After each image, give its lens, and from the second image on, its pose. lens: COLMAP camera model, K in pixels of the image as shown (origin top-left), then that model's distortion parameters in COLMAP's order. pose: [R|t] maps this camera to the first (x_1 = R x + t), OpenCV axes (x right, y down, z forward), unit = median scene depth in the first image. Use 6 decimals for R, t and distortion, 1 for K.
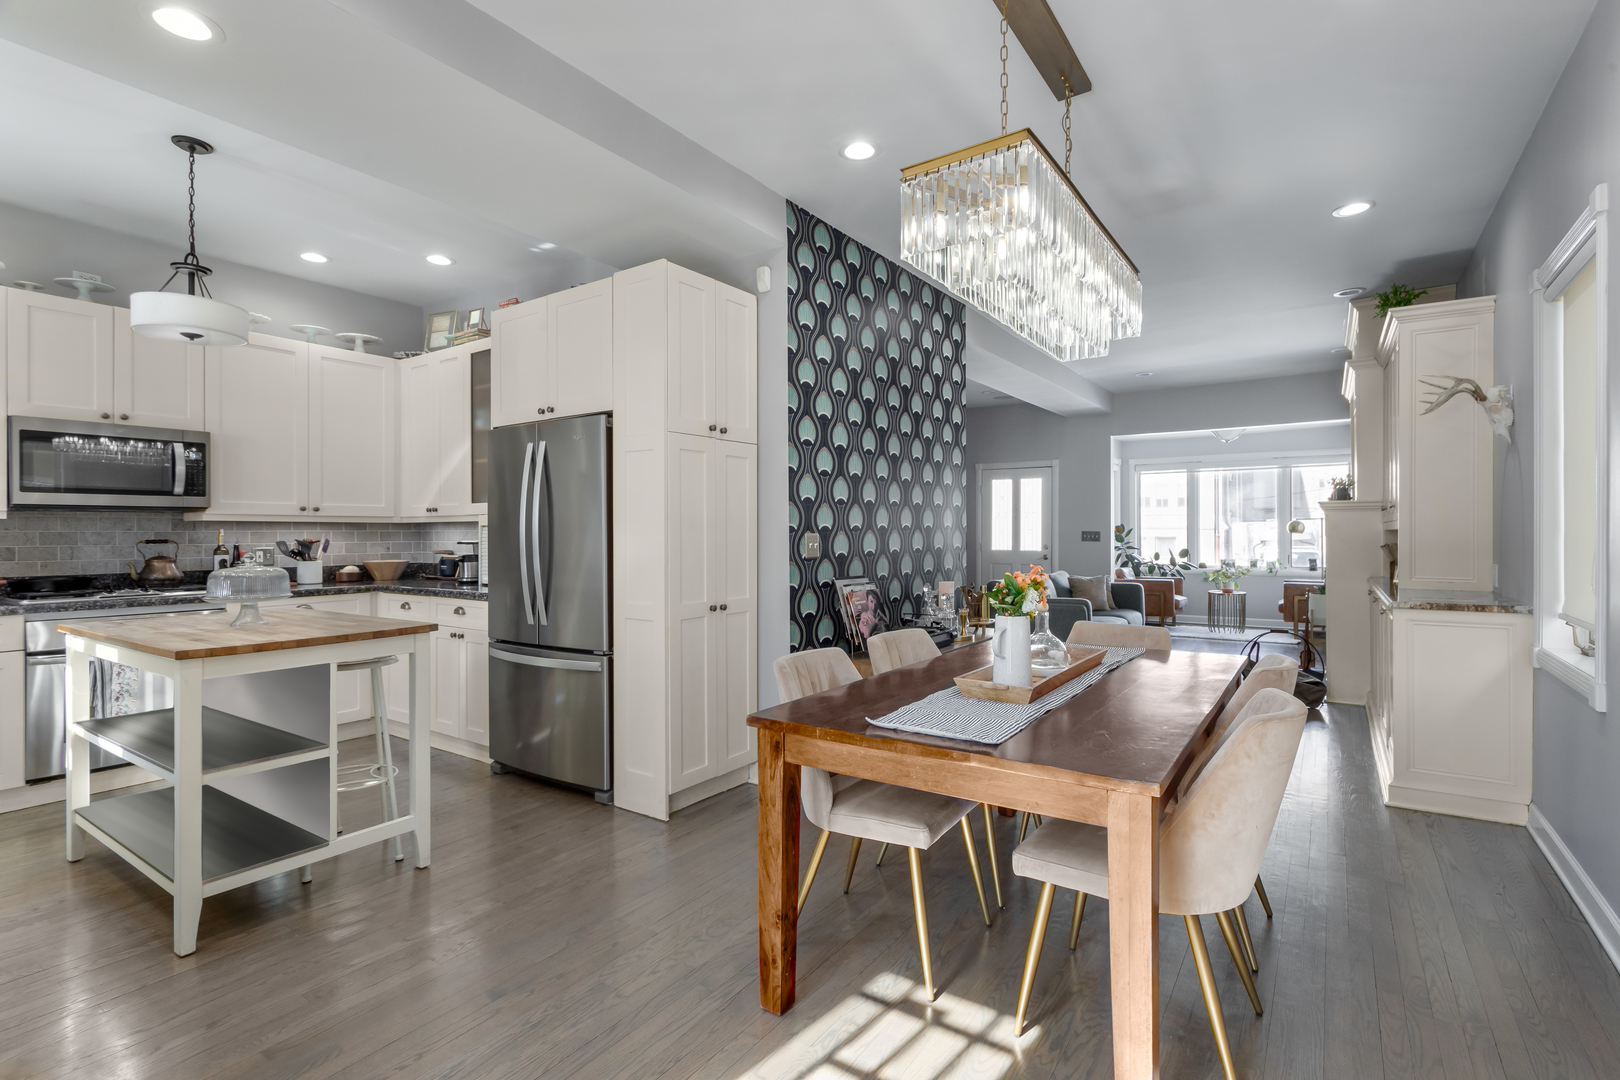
lens RADIAL K [[786.2, 0, 803.0], [0, 786.2, 526.8], [0, 0, 1]] dist [-0.003197, 0.000815]
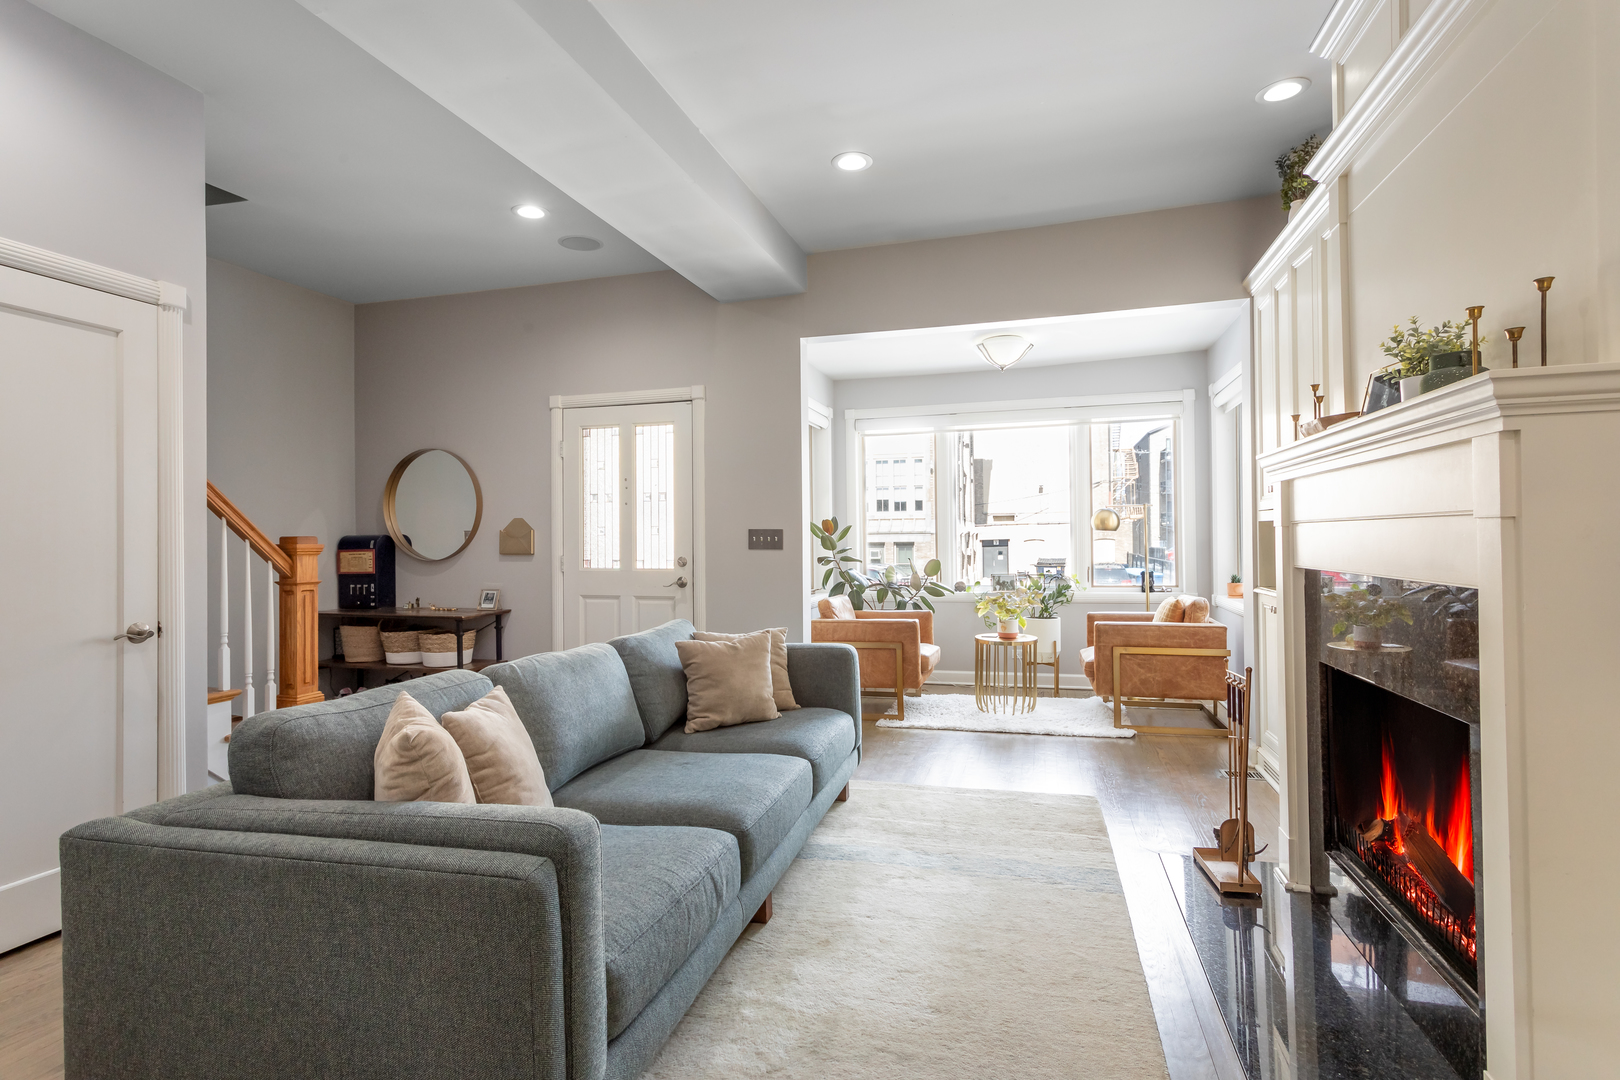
lens RADIAL K [[786.2, 0, 803.4], [0, 786.2, 534.1], [0, 0, 1]] dist [-0.003197, 0.000815]
pose [[0.953794, -0.009409, 0.300314, 0.224193], [0.010090, 0.999949, -0.000717, 0.008980], [-0.300292, 0.003714, 0.953840, 0.484697]]
